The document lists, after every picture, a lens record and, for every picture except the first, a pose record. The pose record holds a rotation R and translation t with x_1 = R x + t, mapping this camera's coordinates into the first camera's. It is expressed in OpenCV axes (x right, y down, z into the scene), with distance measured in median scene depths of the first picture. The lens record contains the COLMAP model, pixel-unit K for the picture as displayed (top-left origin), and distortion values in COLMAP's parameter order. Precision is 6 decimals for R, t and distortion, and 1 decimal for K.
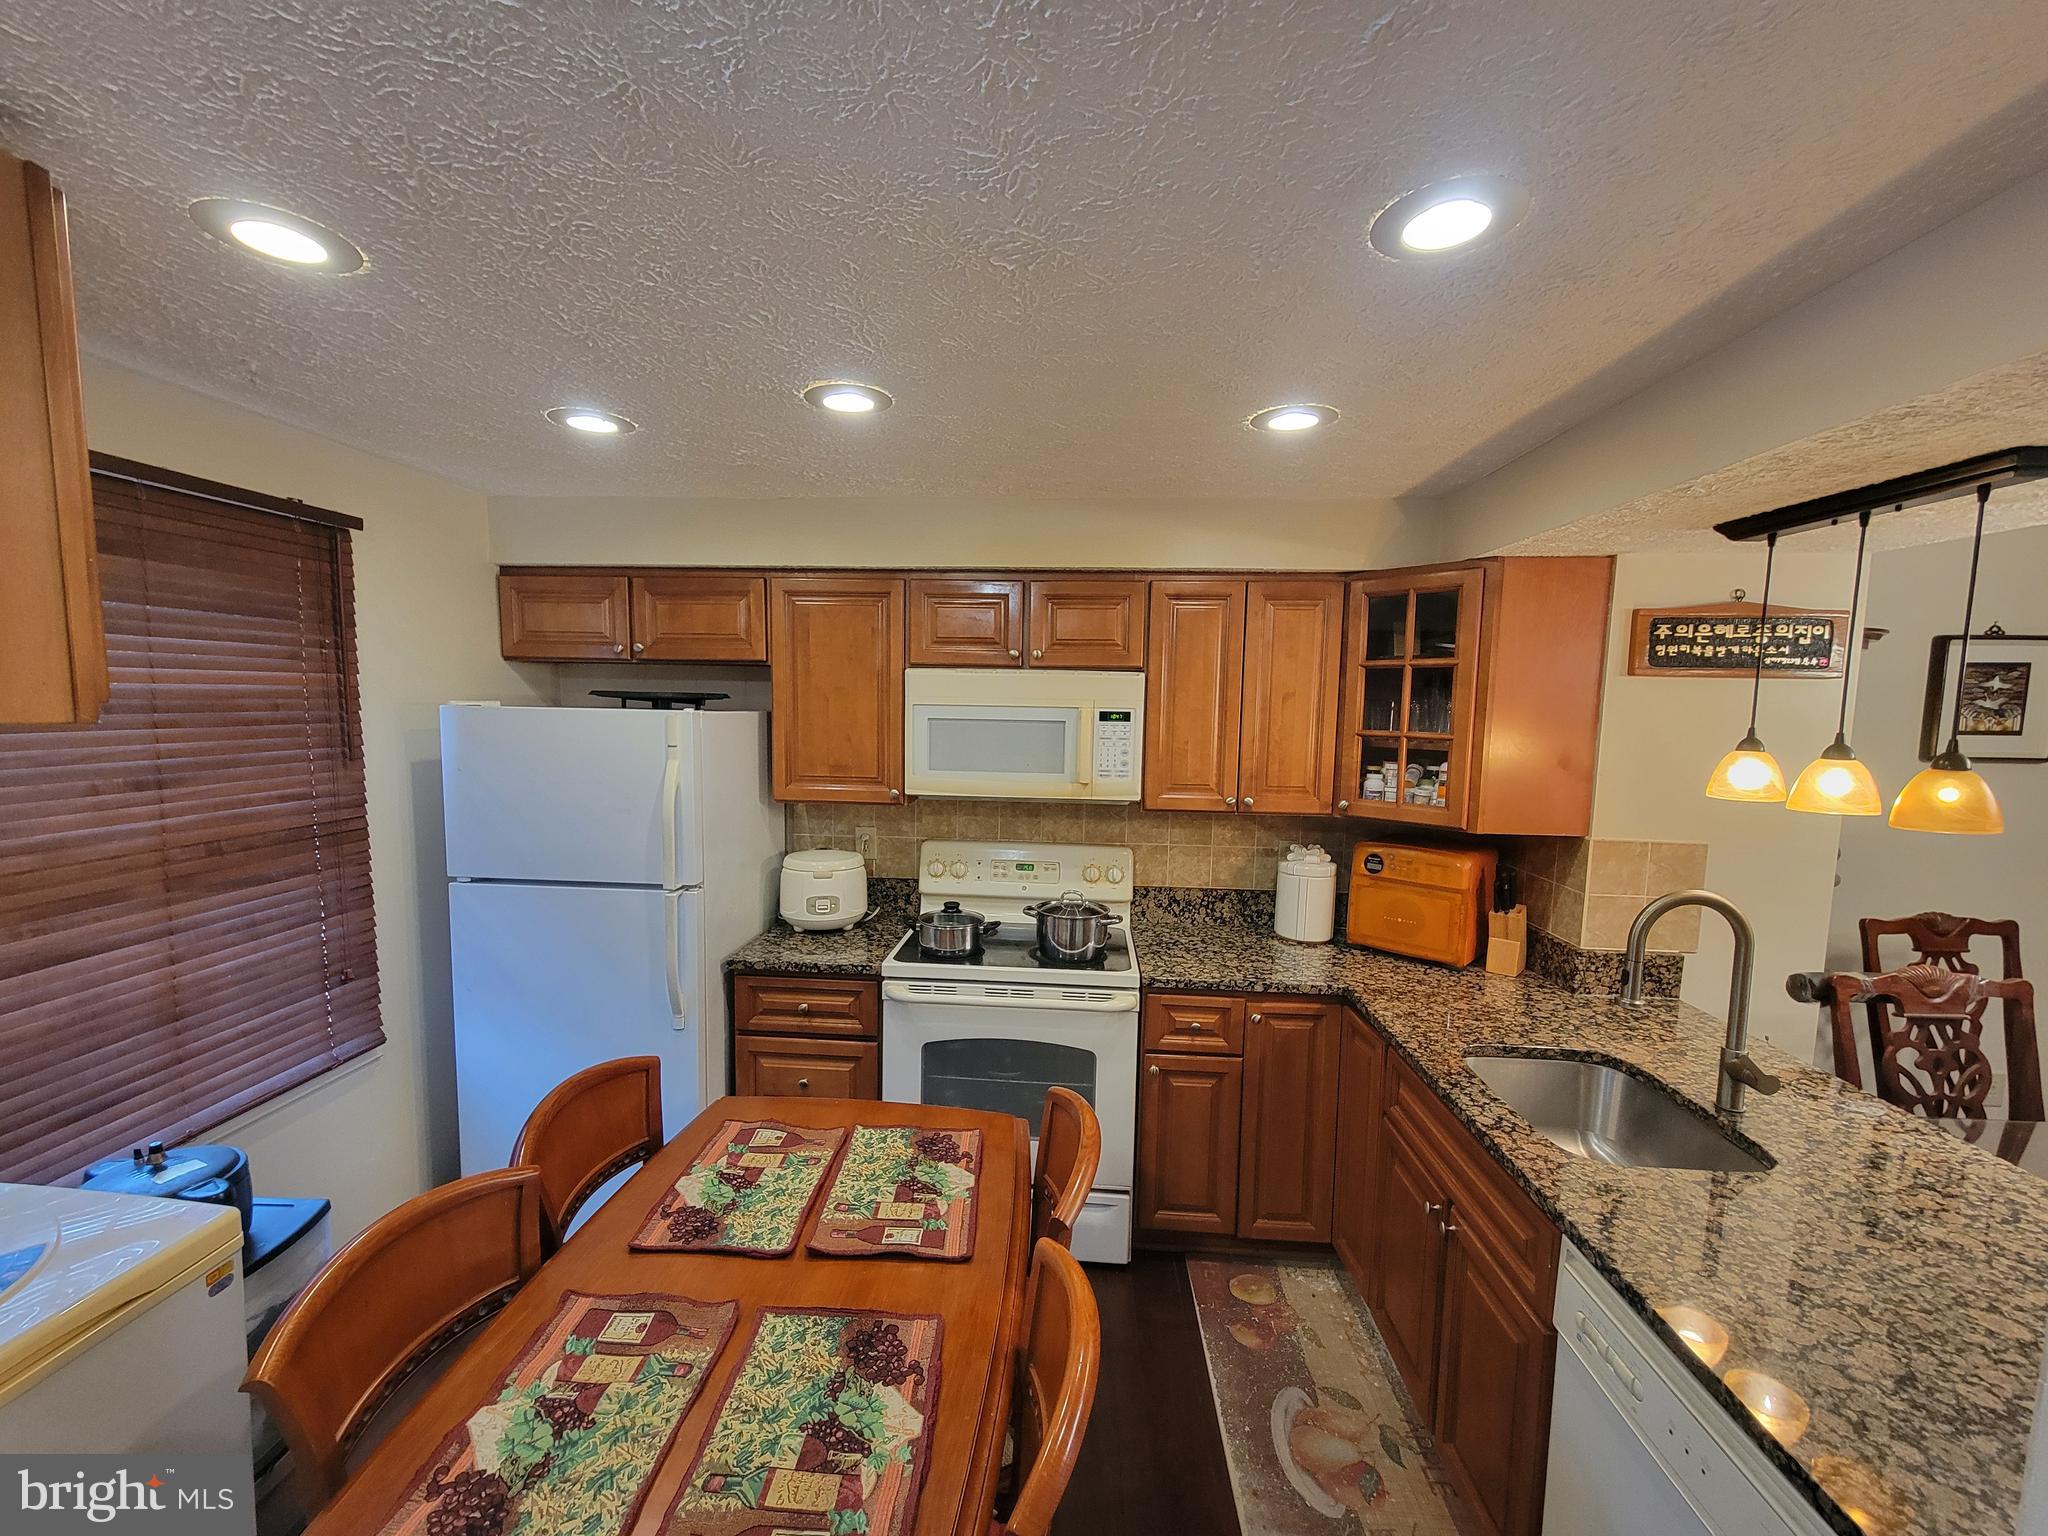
lens RADIAL K [[827.4, 0, 1019.6], [0, 827.4, 783.7], [0, 0, 1]] dist [-0.001998, -0.000458]
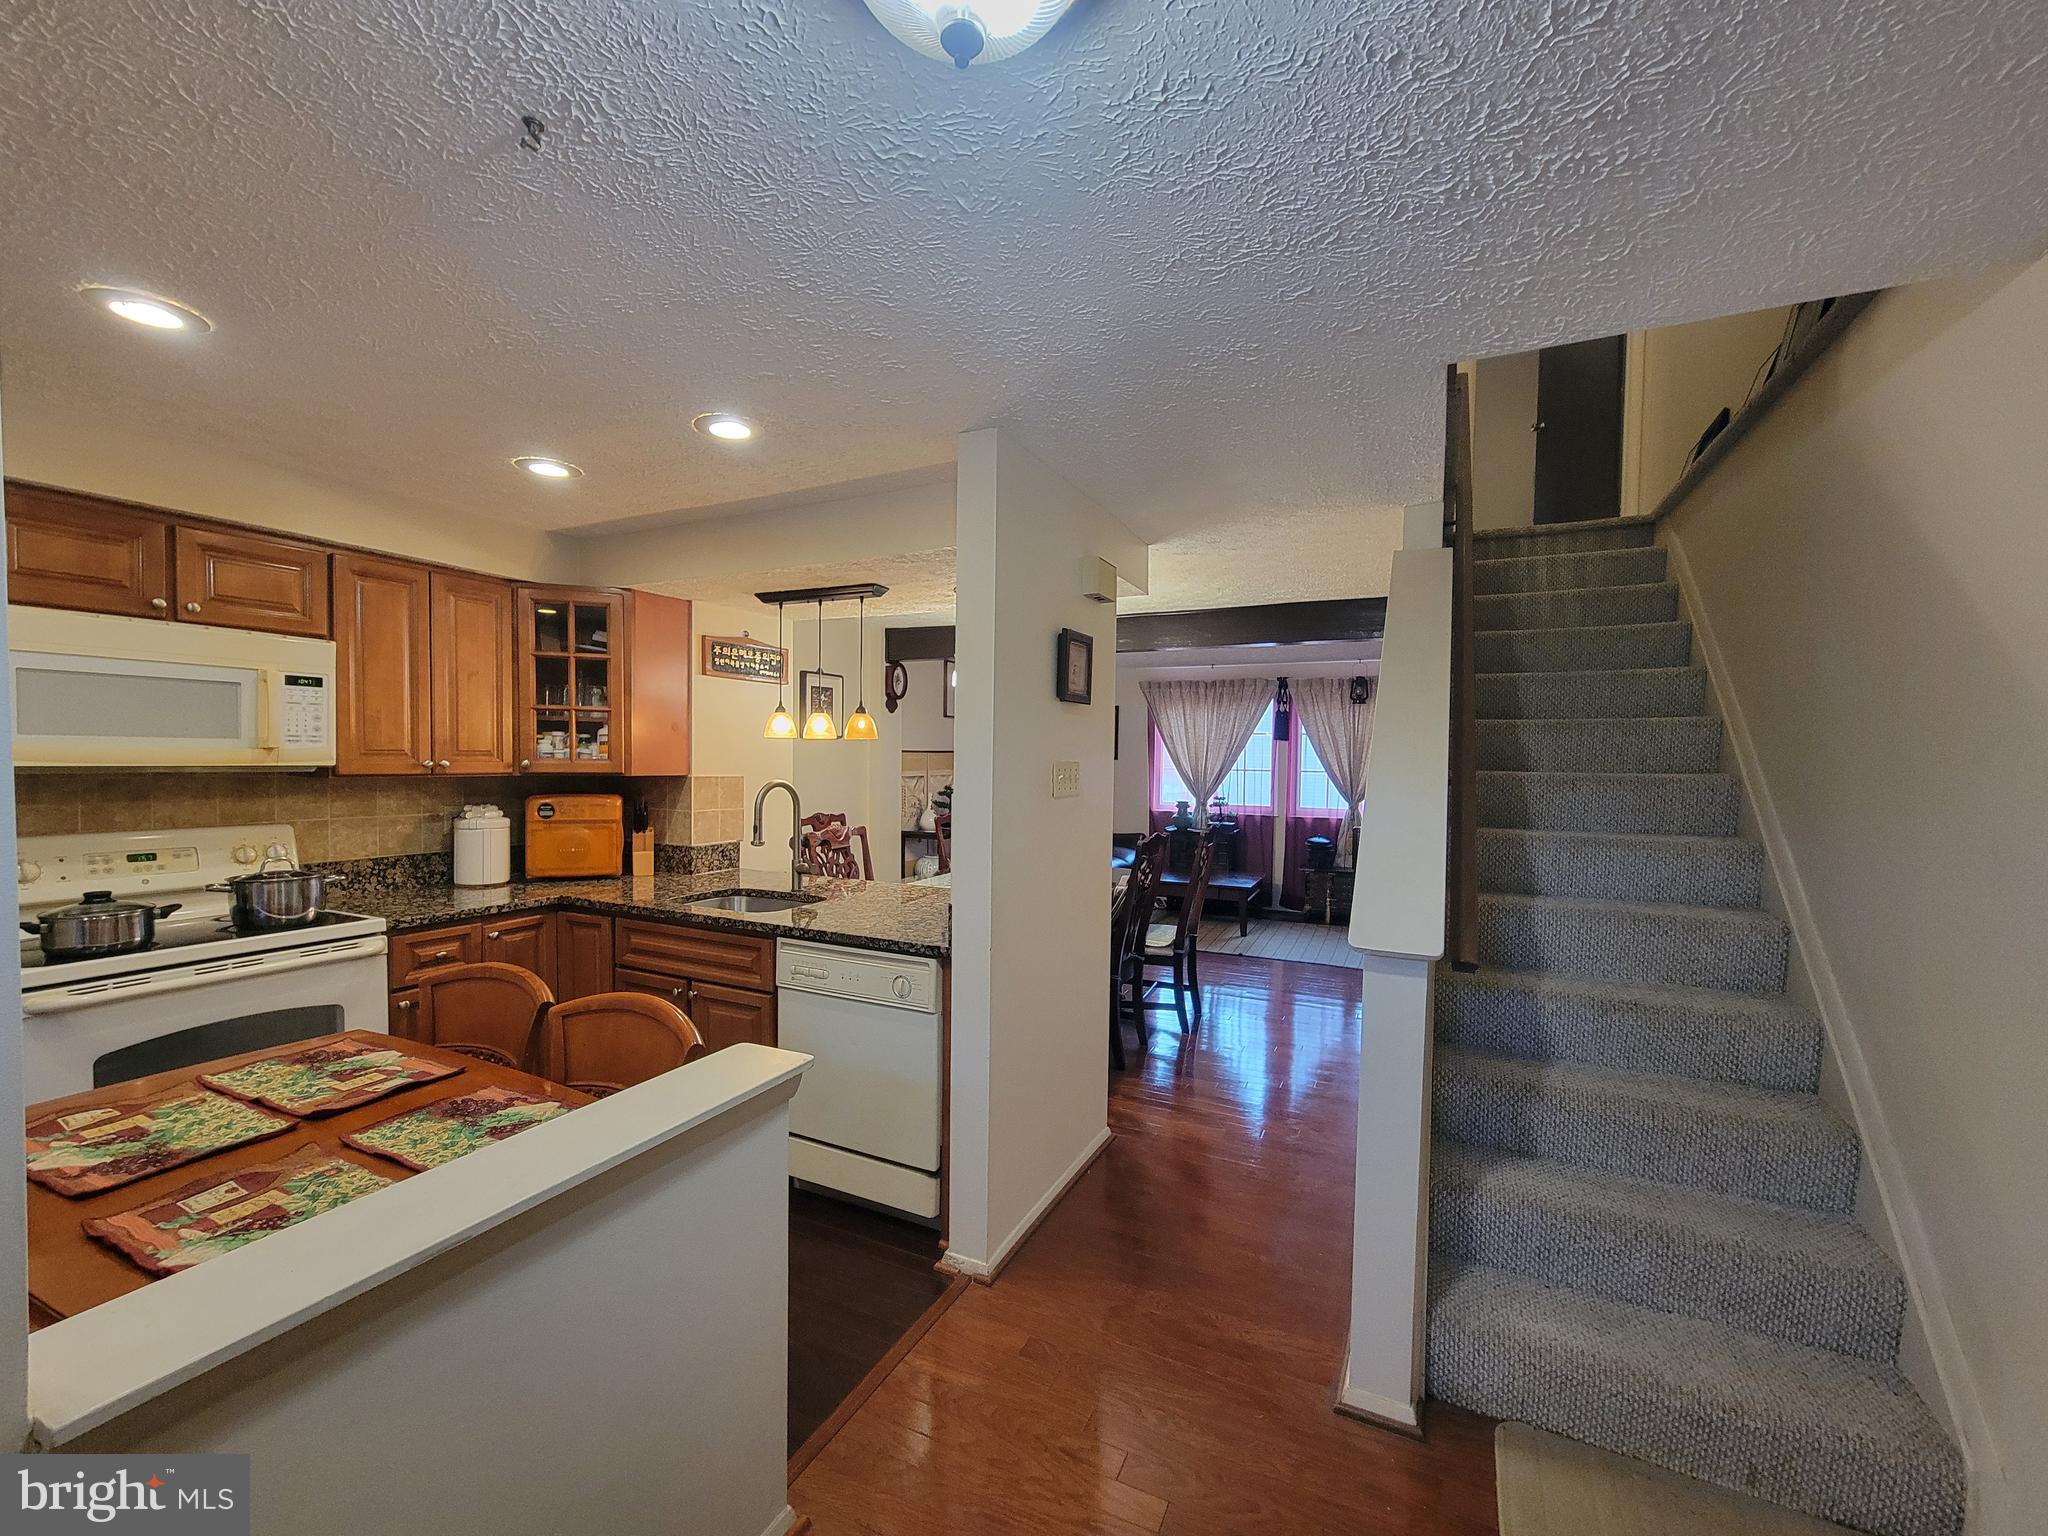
lens RADIAL K [[827.4, 0, 1026.7], [0, 827.4, 775.4], [0, 0, 1]] dist [-0.001998, -0.000458]
pose [[0.370726, -0.035478, 0.928064, -0.505008], [0.086744, 0.996225, 0.003433, 0.107353], [-0.924682, 0.079231, 0.372404, -0.174327]]
